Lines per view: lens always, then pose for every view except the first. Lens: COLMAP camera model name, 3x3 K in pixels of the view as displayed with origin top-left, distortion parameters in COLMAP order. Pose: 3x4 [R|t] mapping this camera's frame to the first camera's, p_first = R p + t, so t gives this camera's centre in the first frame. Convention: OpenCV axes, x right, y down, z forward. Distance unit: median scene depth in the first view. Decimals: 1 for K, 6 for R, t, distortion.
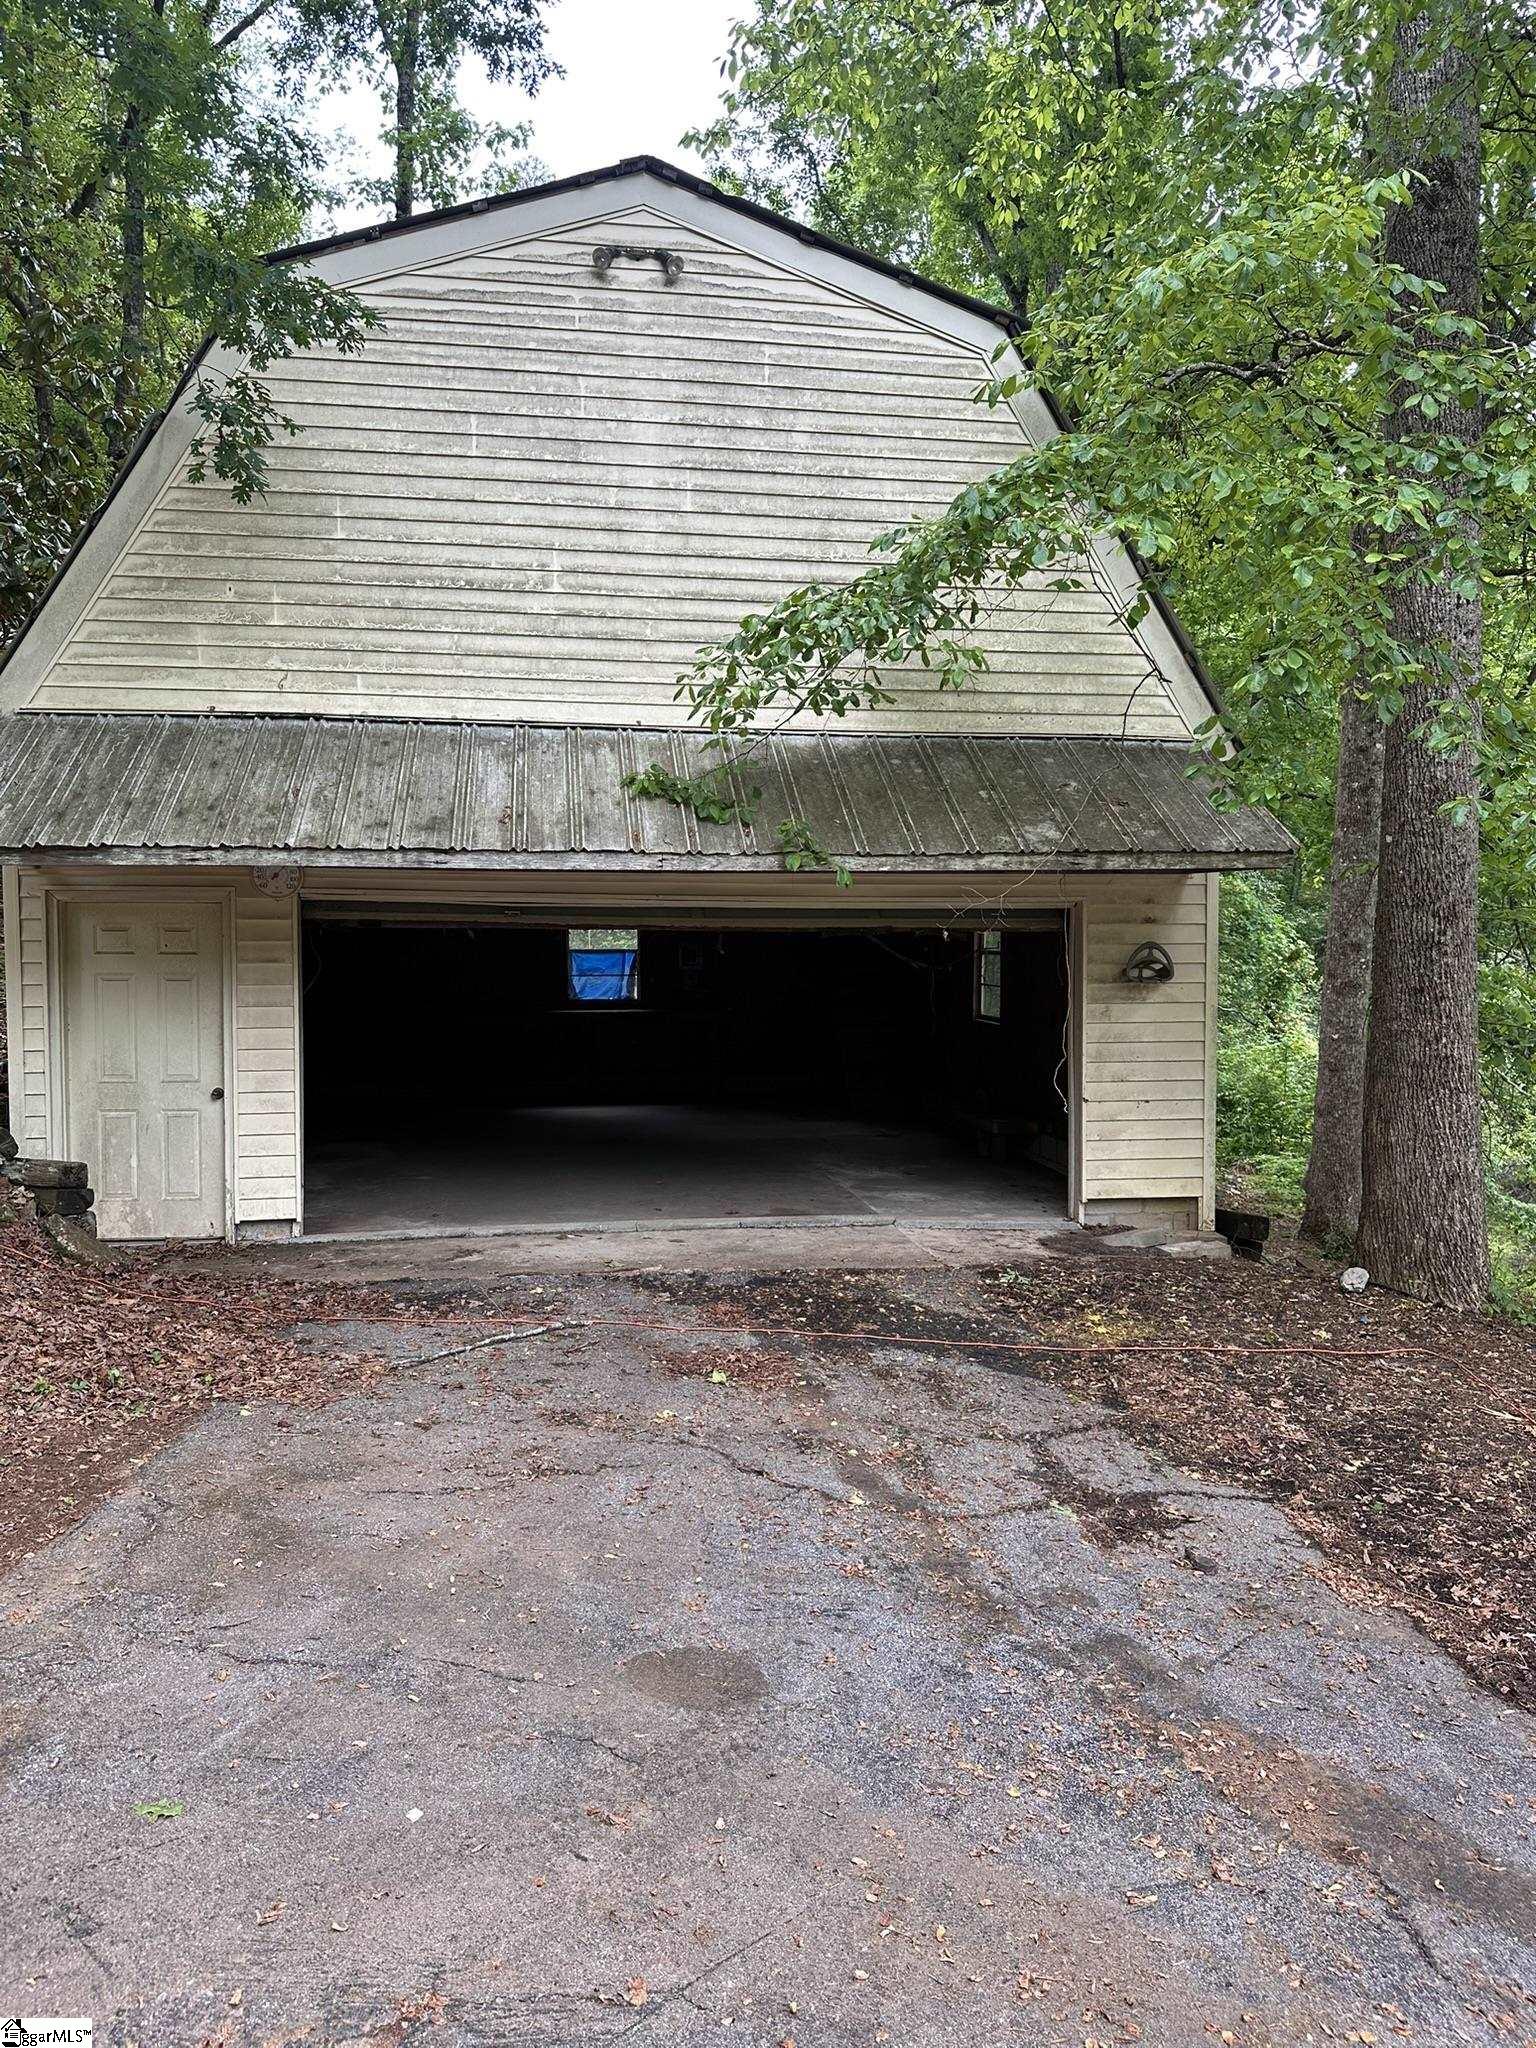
lens RADIAL K [[1463.6, 0, 752.9], [0, 1463.6, 1019.2], [0, 0, 1]] dist [0.063703, -0.079328]
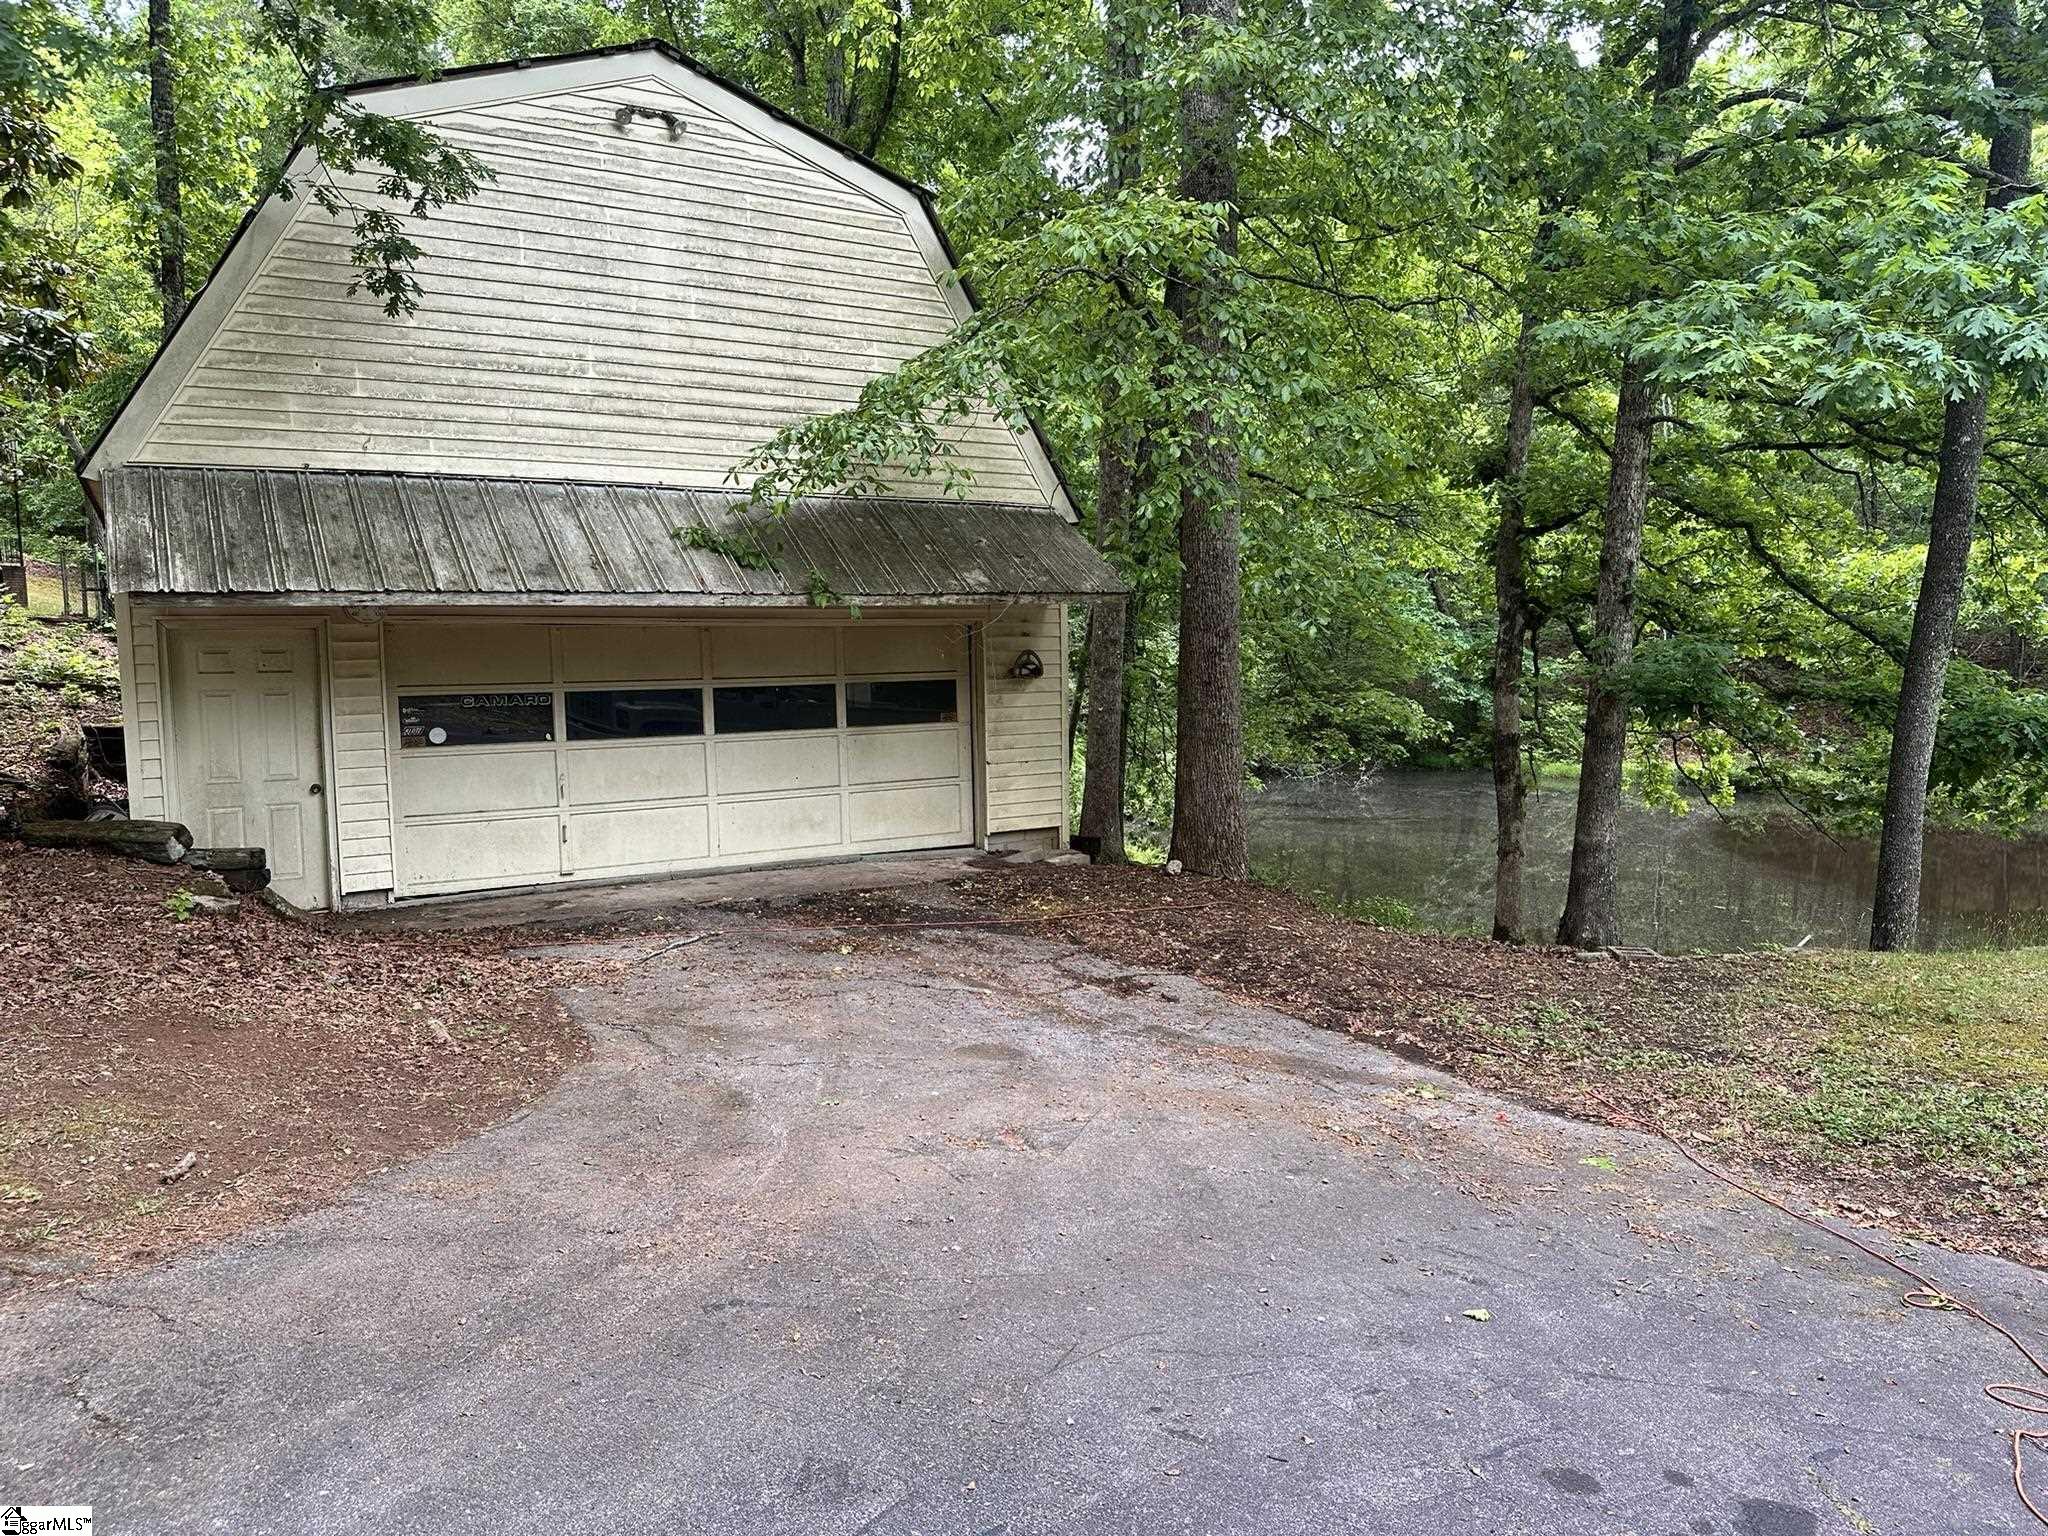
lens RADIAL K [[1463.6, 0, 1034.0], [0, 1463.6, 782.0], [0, 0, 1]] dist [0.063703, -0.079328]
pose [[0.921446, -0.049425, 0.385351, -0.294927], [0.025931, 0.997487, 0.065932, -0.019168], [-0.387641, -0.050760, 0.920412, -0.333322]]
